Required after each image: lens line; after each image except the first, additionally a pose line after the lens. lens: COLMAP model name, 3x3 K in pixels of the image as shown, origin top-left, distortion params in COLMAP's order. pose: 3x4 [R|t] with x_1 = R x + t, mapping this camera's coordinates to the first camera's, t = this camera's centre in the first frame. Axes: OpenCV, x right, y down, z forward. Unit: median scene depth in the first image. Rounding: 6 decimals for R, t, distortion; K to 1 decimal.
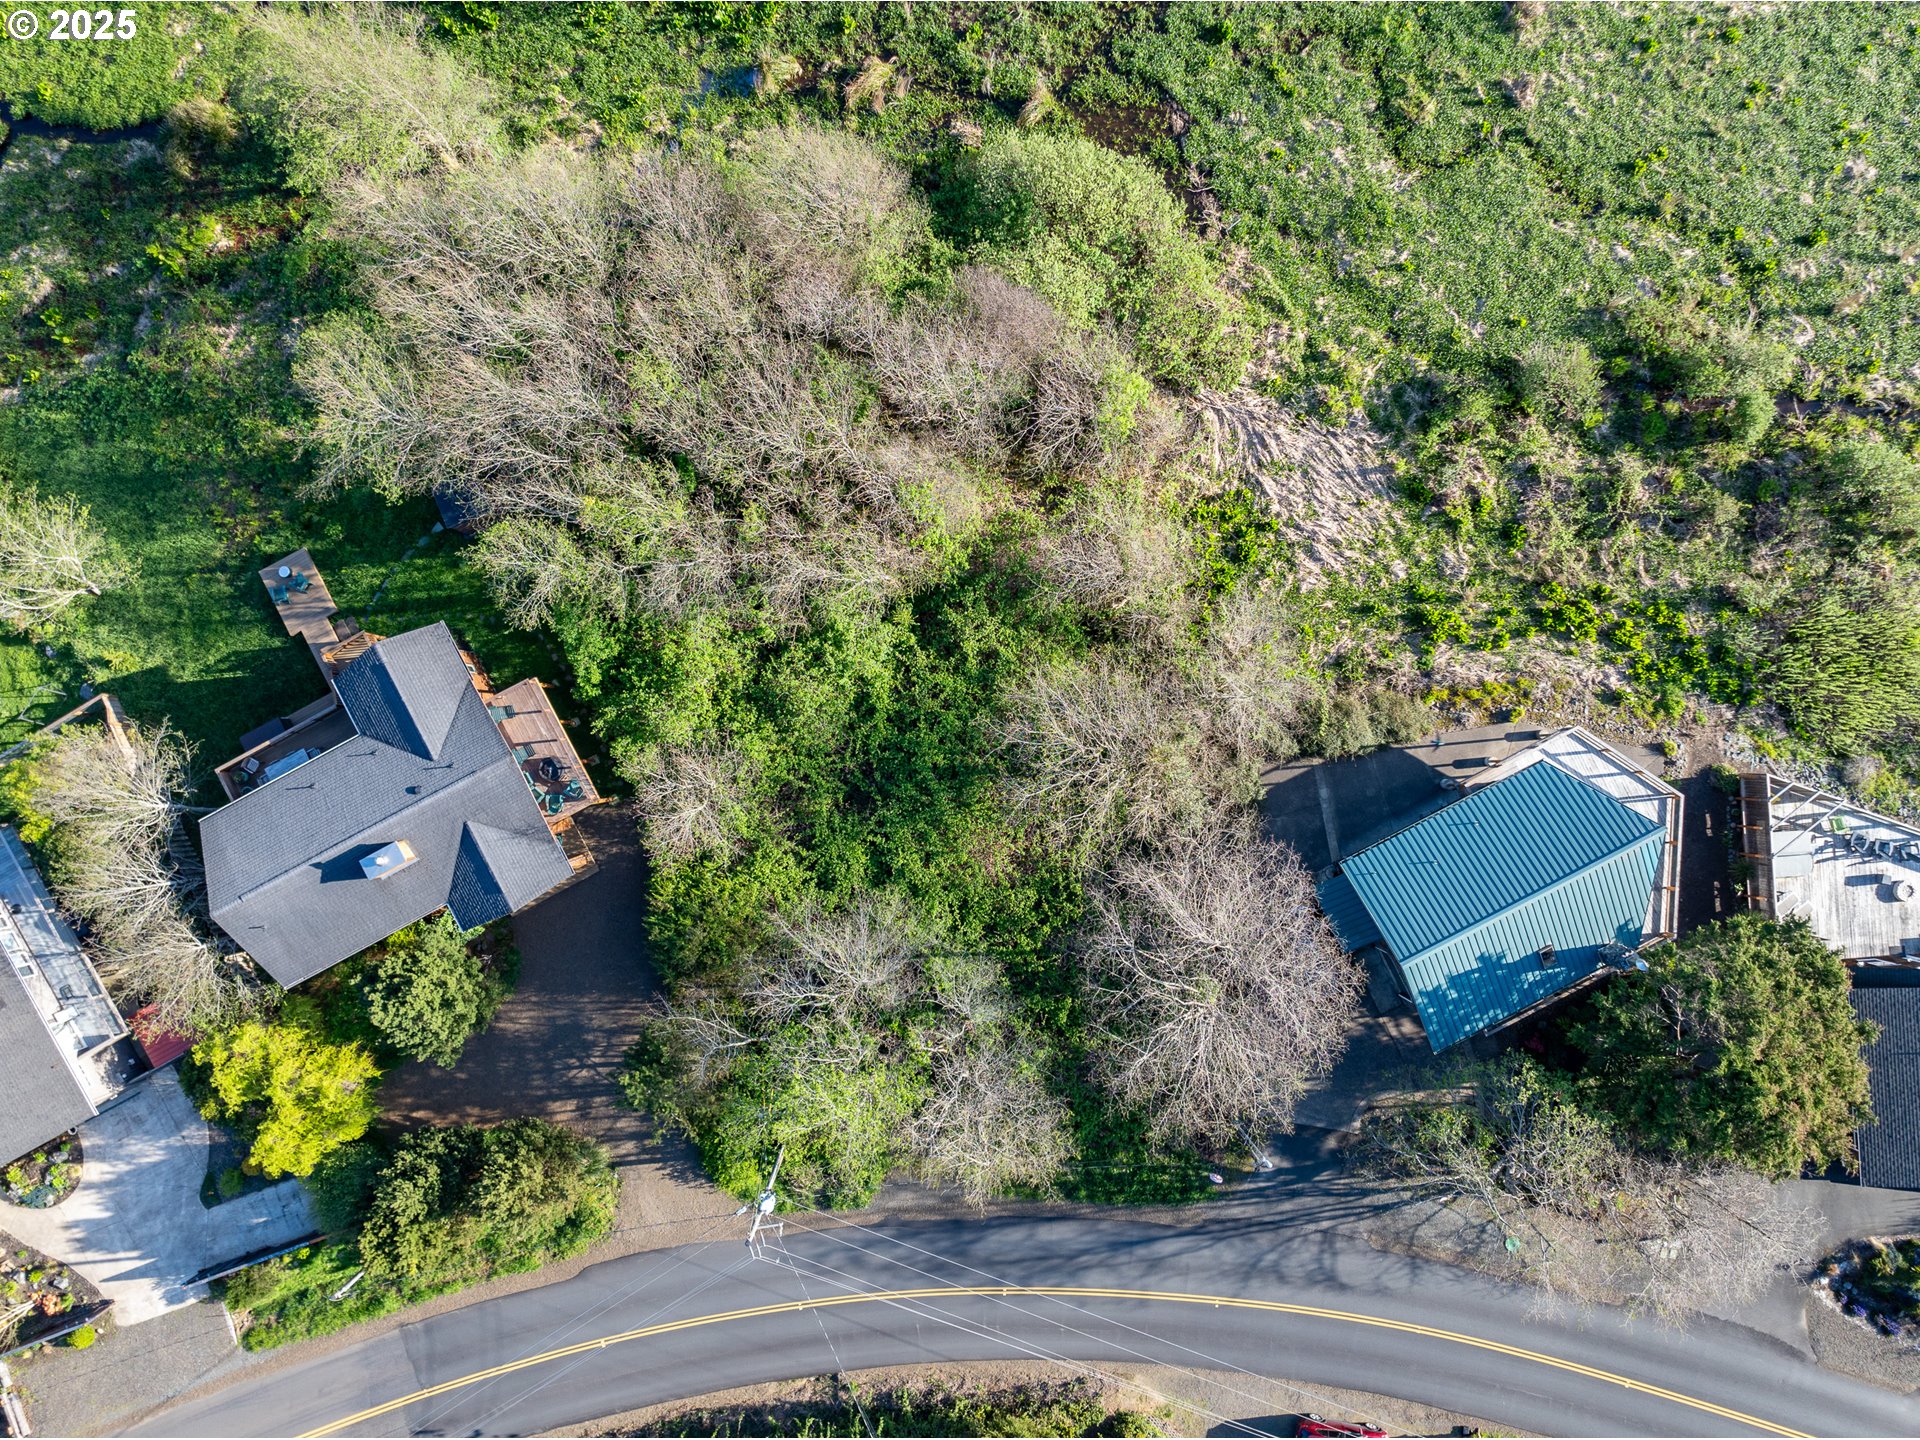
lens RADIAL K [[1339.3, 0, 960.0], [0, 1339.3, 720.0], [0, 0, 1]] dist [-0.063136, 0.029979]
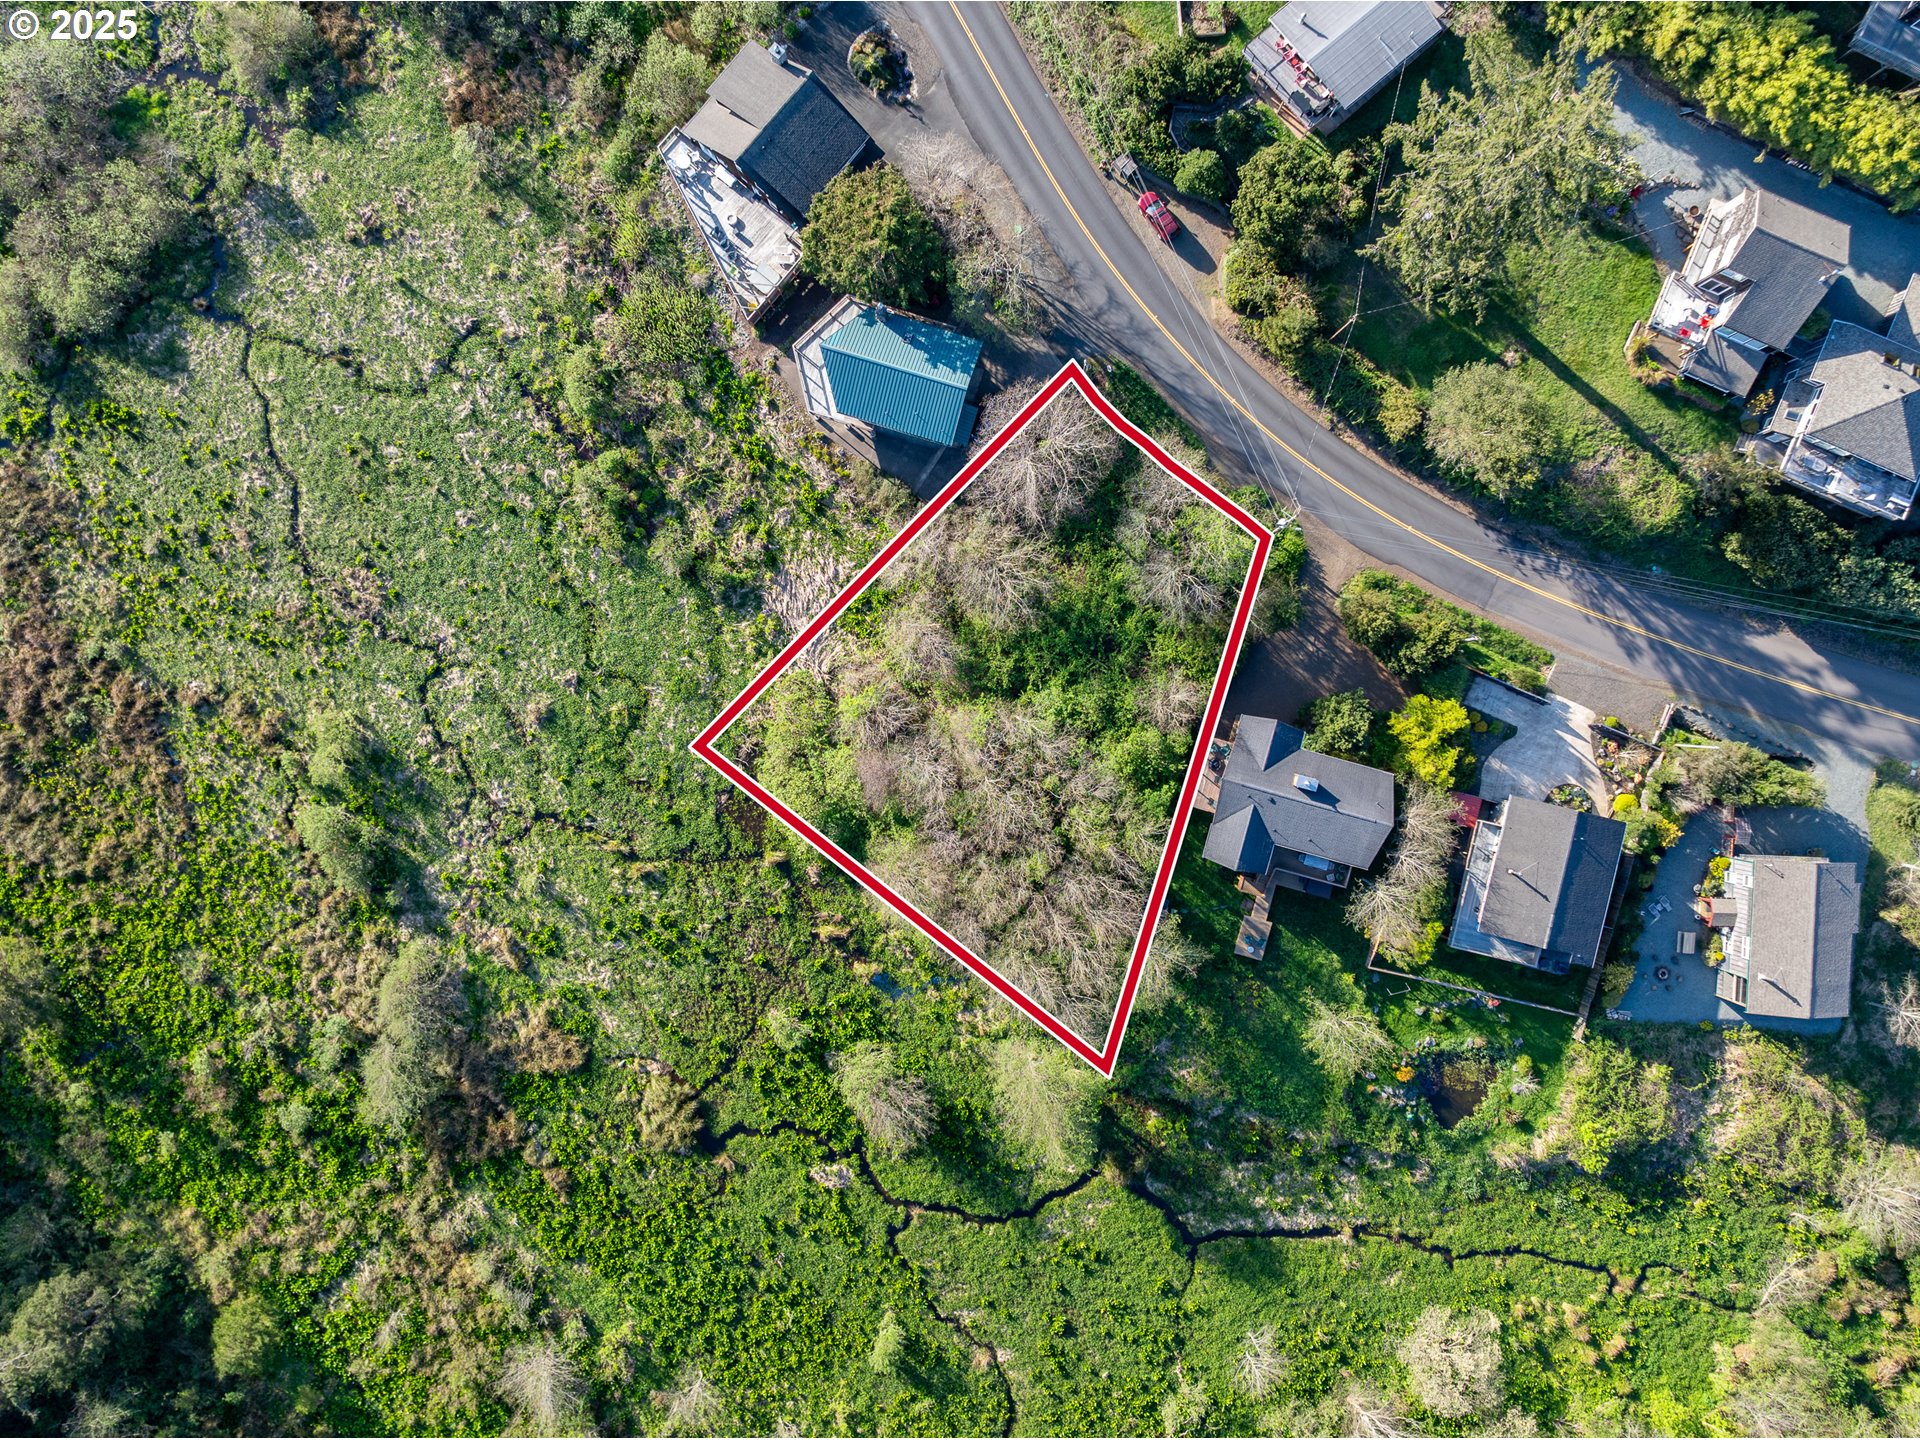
lens RADIAL K [[1297.6, 0, 995.7], [0, 1297.6, 714.3], [0, 0, 1]] dist [-0.034709, -0.001492]
pose [[-0.725149, -0.688549, 0.007753, -0.039896], [0.688545, -0.724922, 0.019843, -0.150536], [-0.008042, 0.019728, 0.999773, -0.787649]]
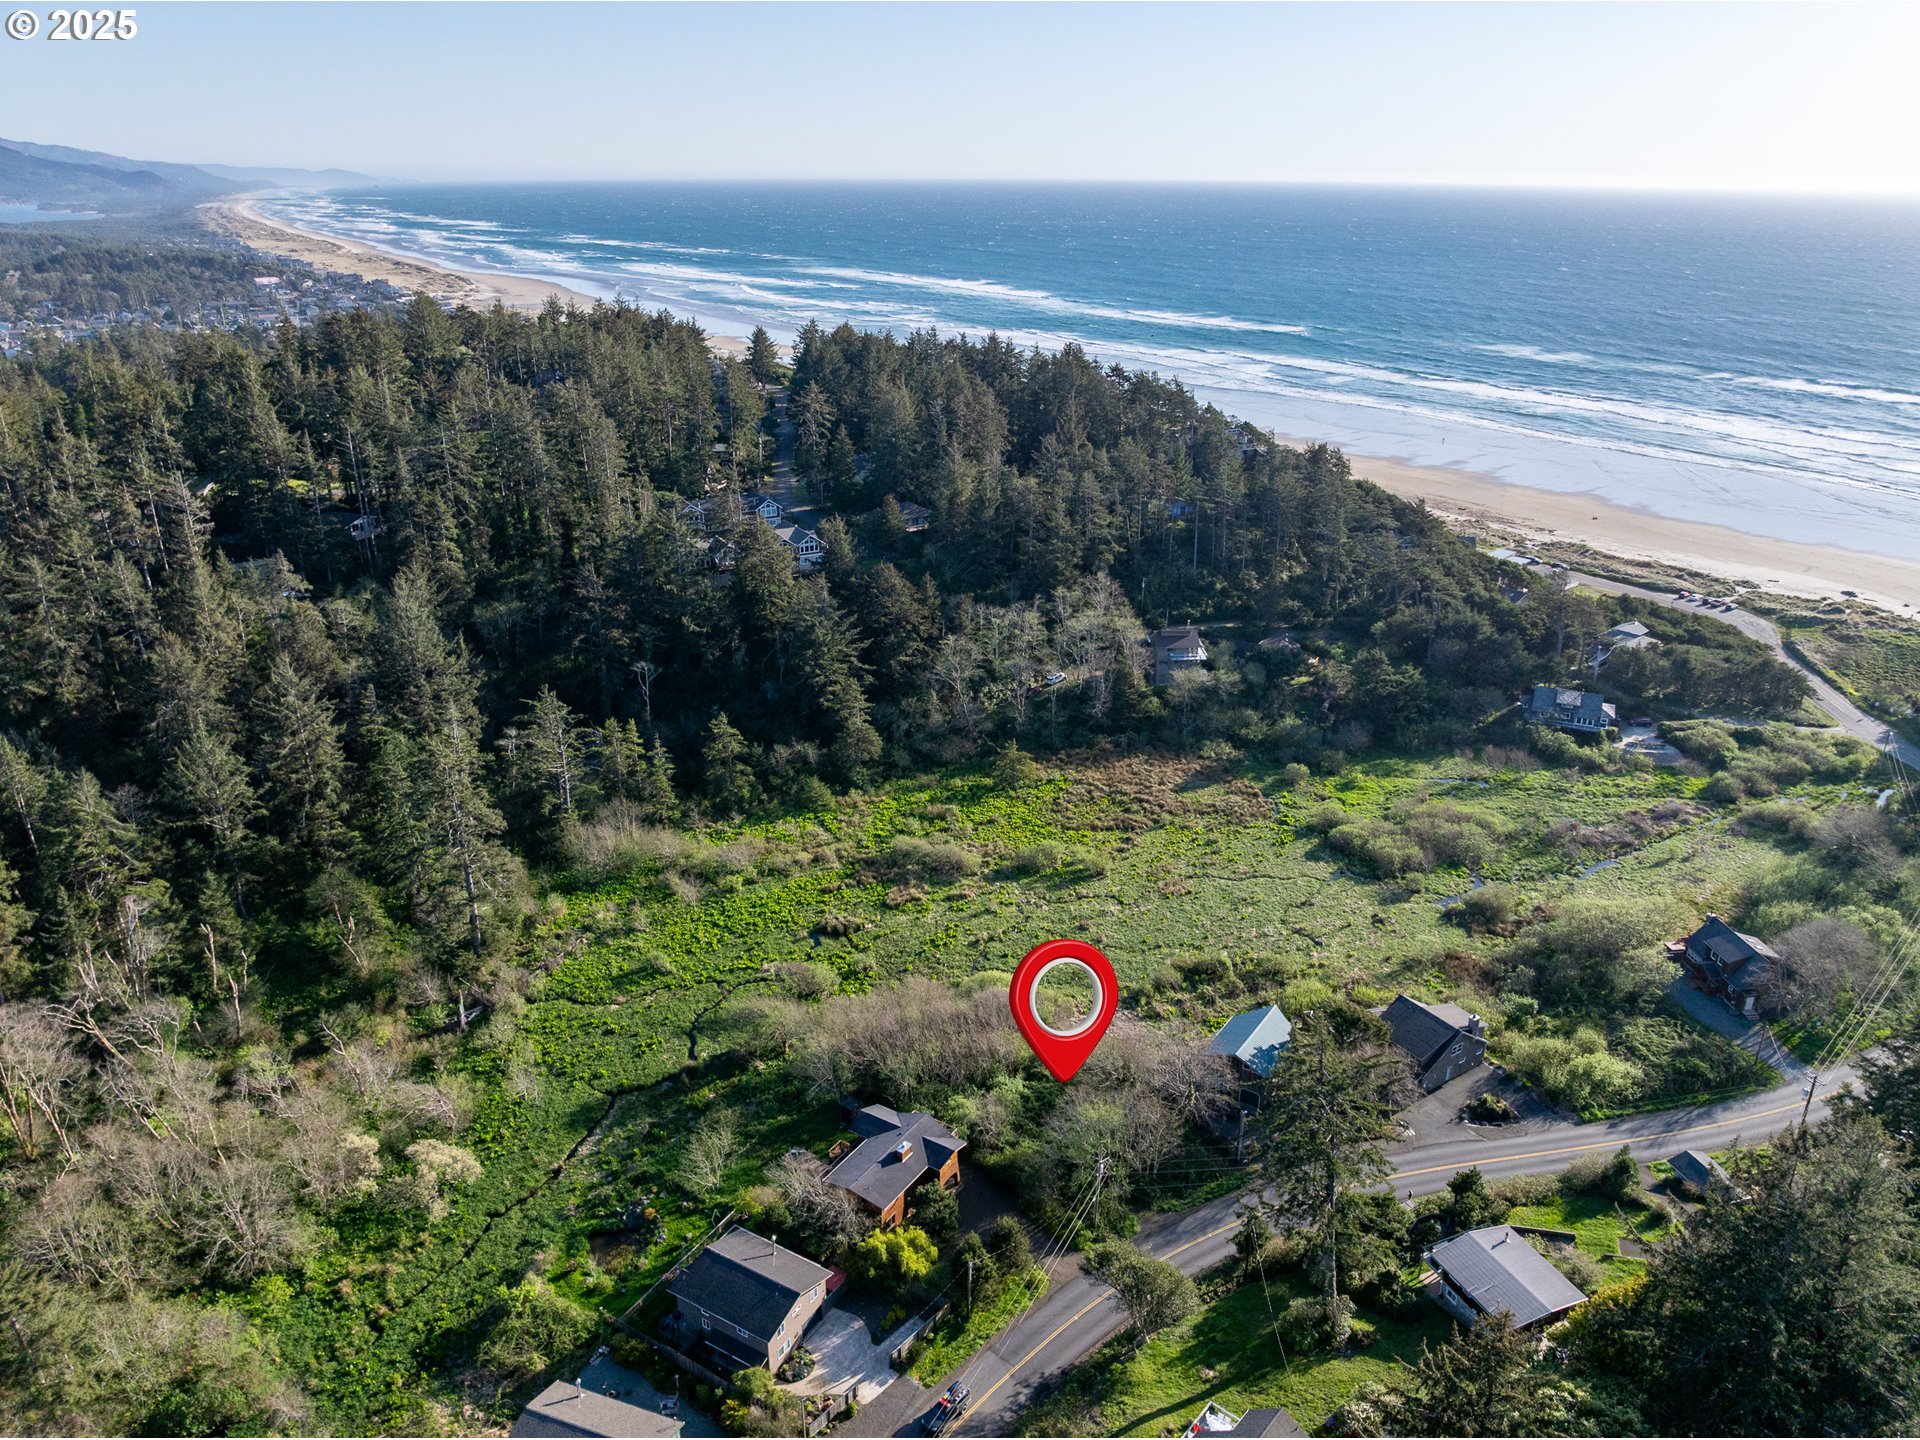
lens RADIAL K [[1339.3, 0, 960.0], [0, 1339.3, 720.0], [0, 0, 1]] dist [-0.063136, 0.029979]
pose [[0.874306, -0.171813, 0.453949, -1.202615], [0.484825, 0.353669, -0.799915, 1.697294], [-0.023112, 0.919456, 0.392513, -0.690115]]
